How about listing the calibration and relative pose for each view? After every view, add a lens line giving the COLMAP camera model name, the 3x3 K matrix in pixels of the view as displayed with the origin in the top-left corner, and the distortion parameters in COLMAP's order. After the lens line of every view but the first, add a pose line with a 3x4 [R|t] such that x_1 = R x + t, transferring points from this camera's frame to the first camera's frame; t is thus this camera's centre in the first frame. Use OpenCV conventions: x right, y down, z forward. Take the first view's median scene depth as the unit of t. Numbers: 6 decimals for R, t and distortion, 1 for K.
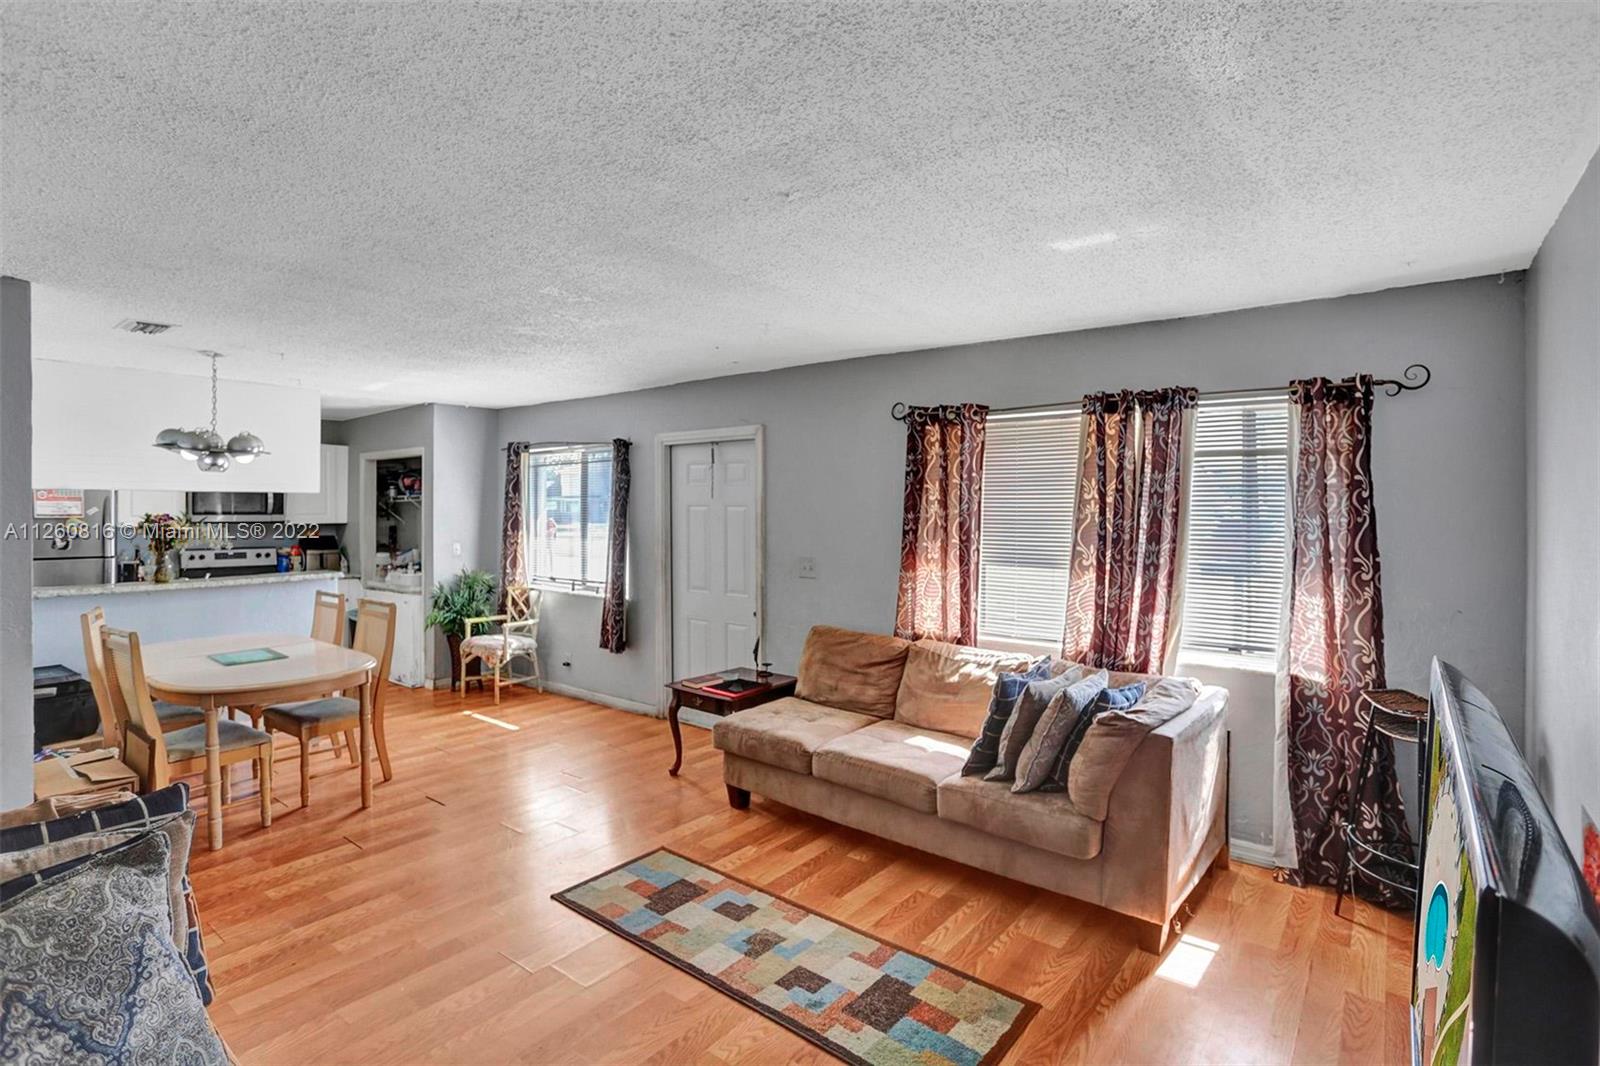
lens RADIAL K [[791.2, 0, 764.7], [0, 791.2, 512.9], [0, 0, 1]] dist [-0.006957, 0.000605]
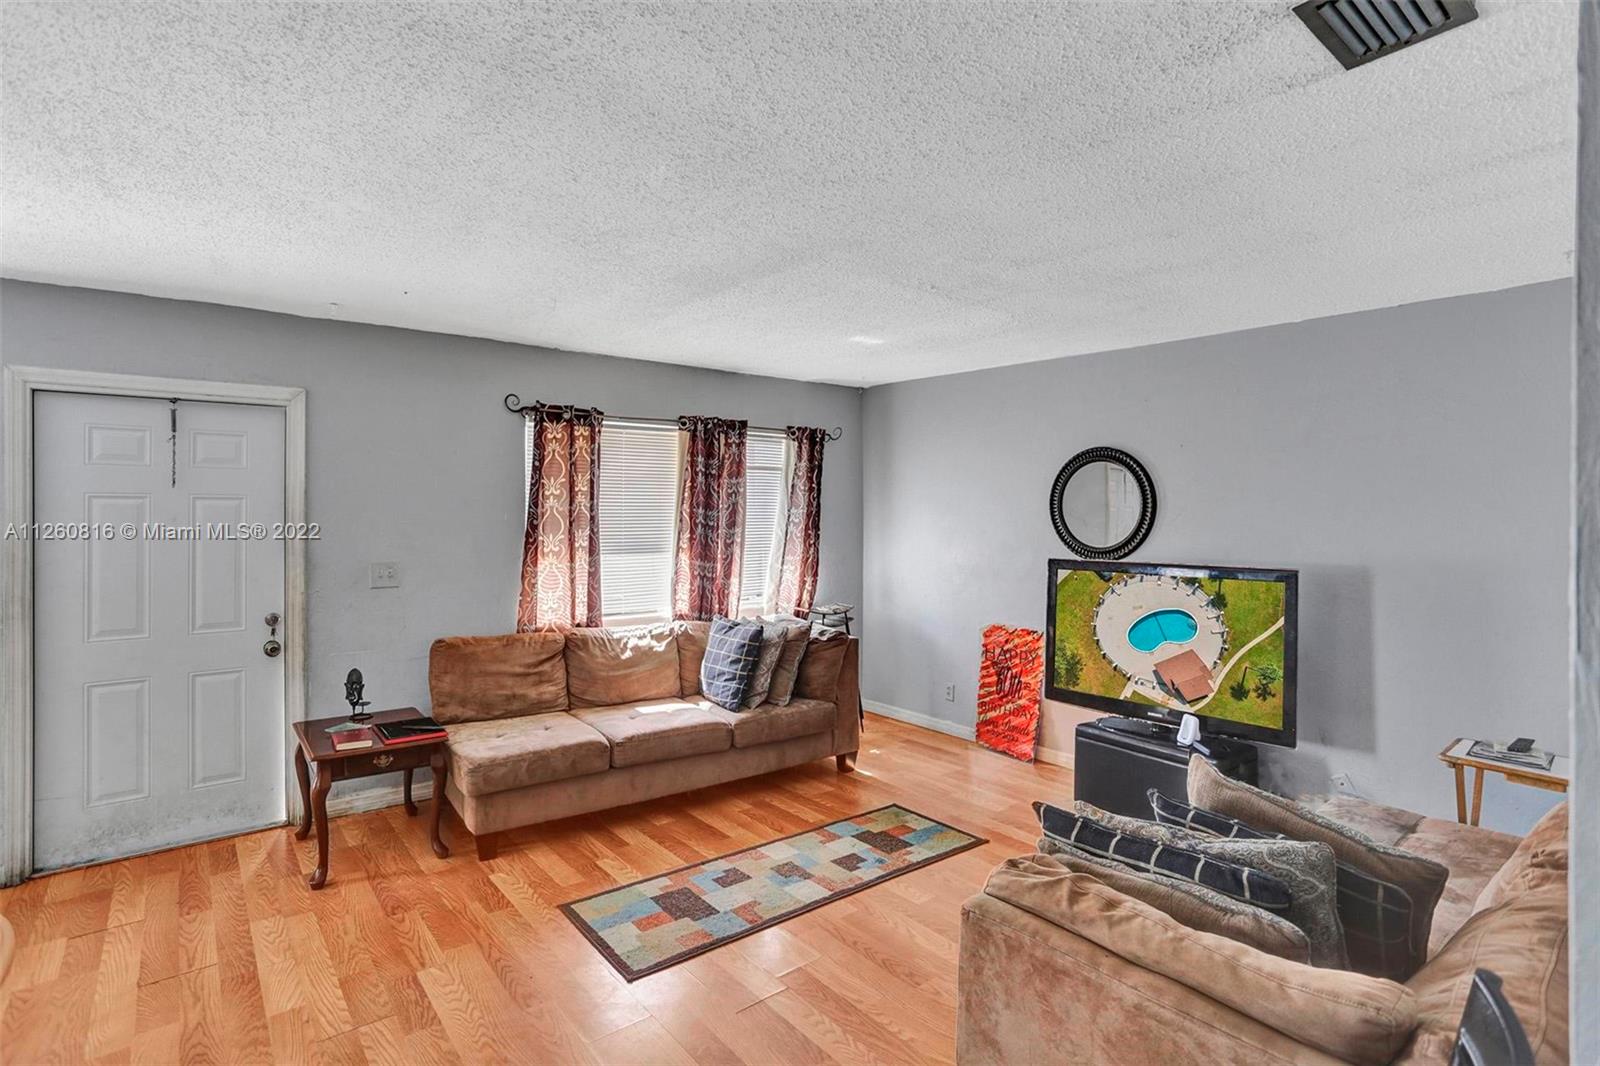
lens RADIAL K [[814.2, 0, 787.3], [0, 814.2, 504.8], [0, 0, 1]] dist [-0.022809, 0.001120]
pose [[0.212164, -0.001383, 0.977233, -0.566811], [0.003192, 0.999995, 0.000722, -0.002204], [-0.977229, 0.002966, 0.212167, 0.356506]]
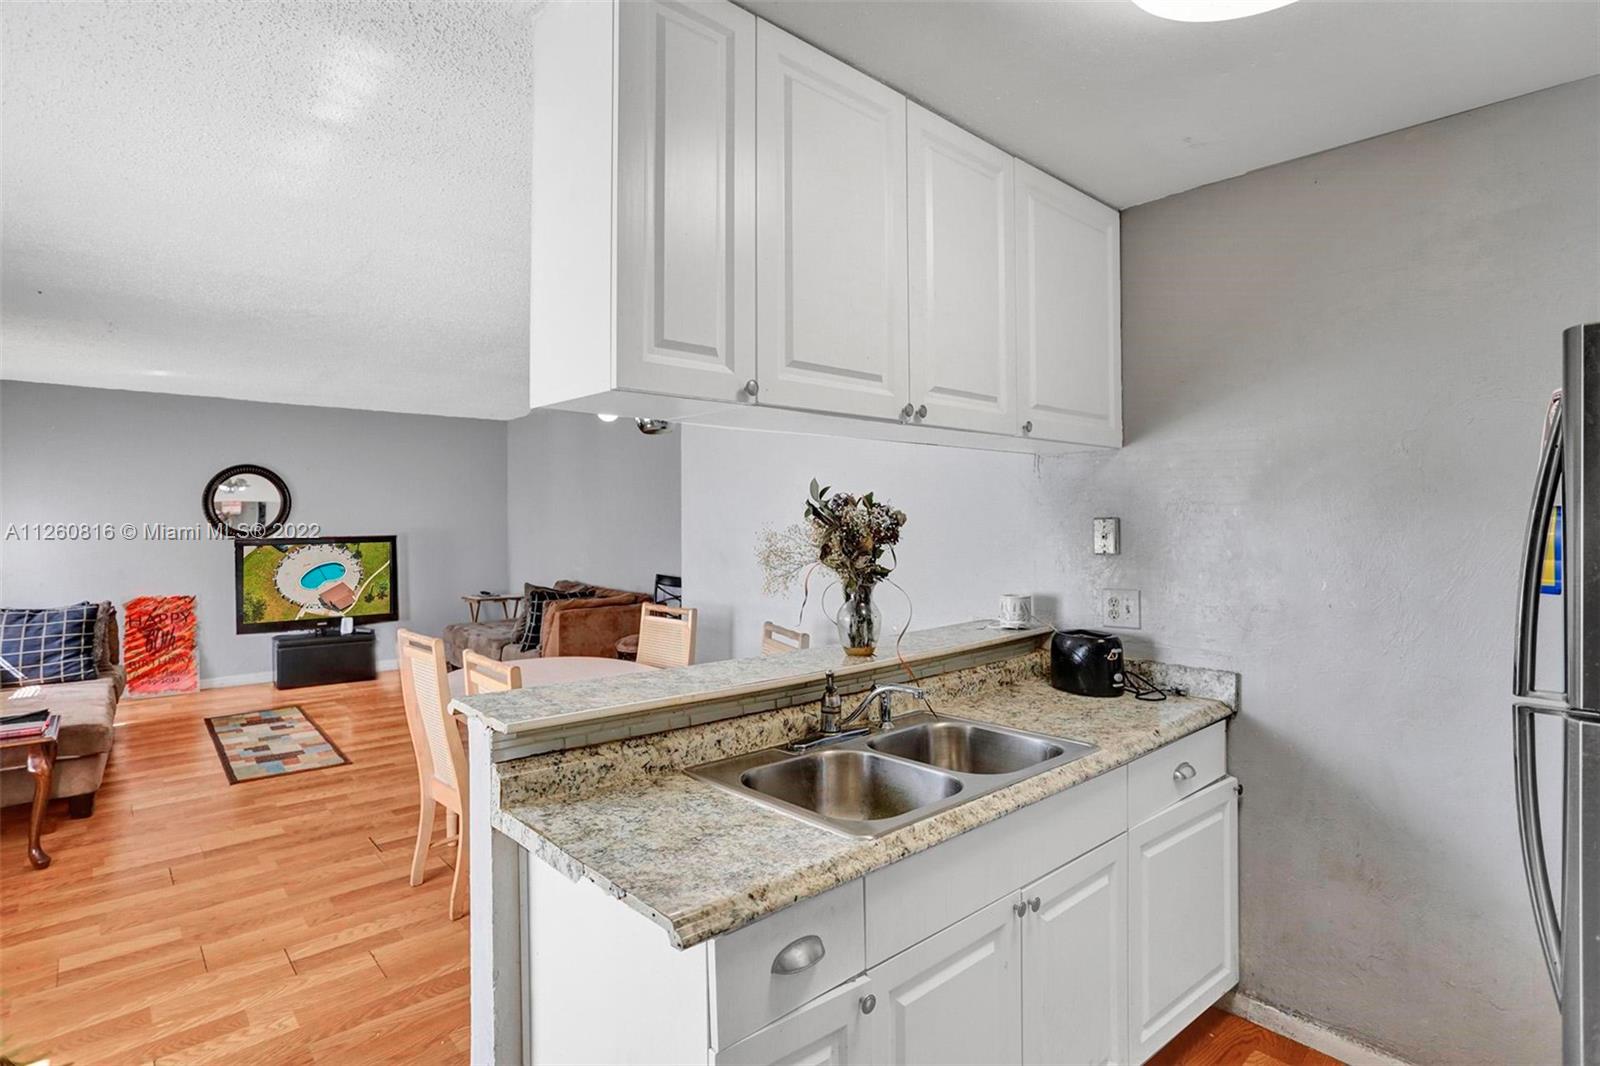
lens RADIAL K [[829.6, 0, 807.7], [0, 829.6, 516.6], [0, 0, 1]] dist [-0.050540, 0.029617]
pose [[-0.989384, -0.000322, 0.145323, -0.722081], [0.001025, 0.999957, 0.009197, 0.007768], [-0.145320, 0.009249, -0.989342, 1.284362]]
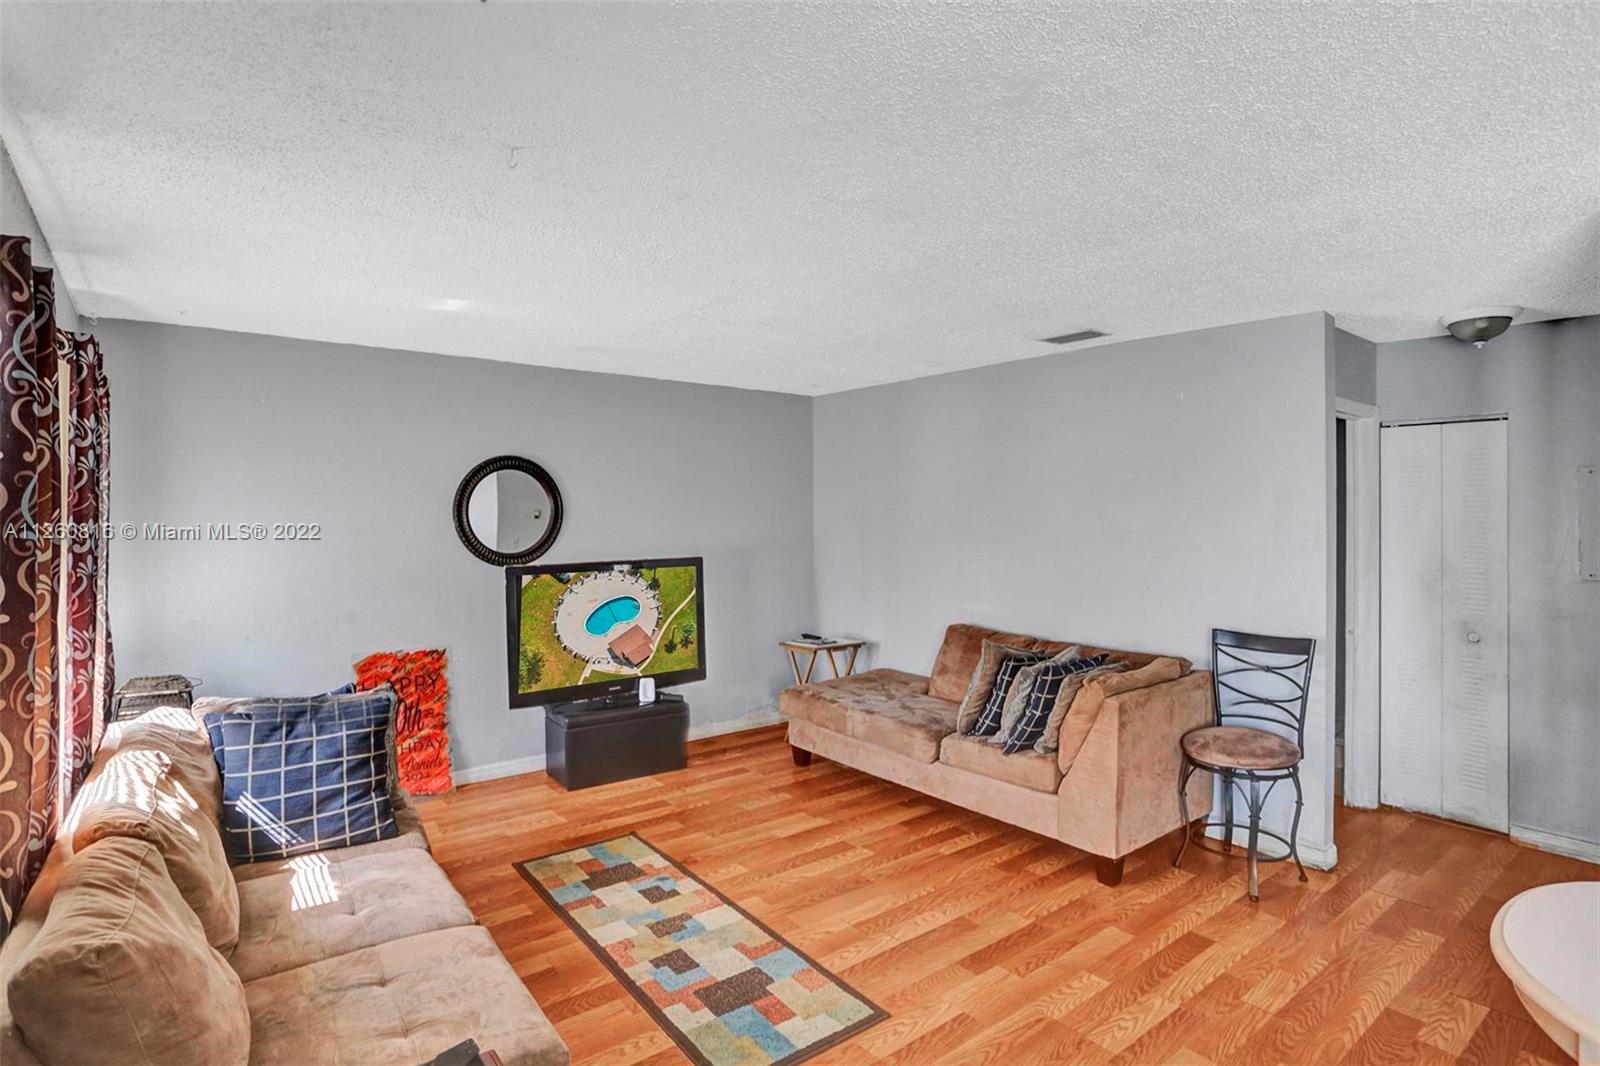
lens RADIAL K [[814.2, 0, 787.3], [0, 814.2, 504.8], [0, 0, 1]] dist [-0.022809, 0.001120]
pose [[-0.979106, 0.003773, 0.203316, -0.180899], [0.004796, 0.999978, 0.004538, -0.010879], [-0.203295, 0.005418, -0.979103, 0.968870]]
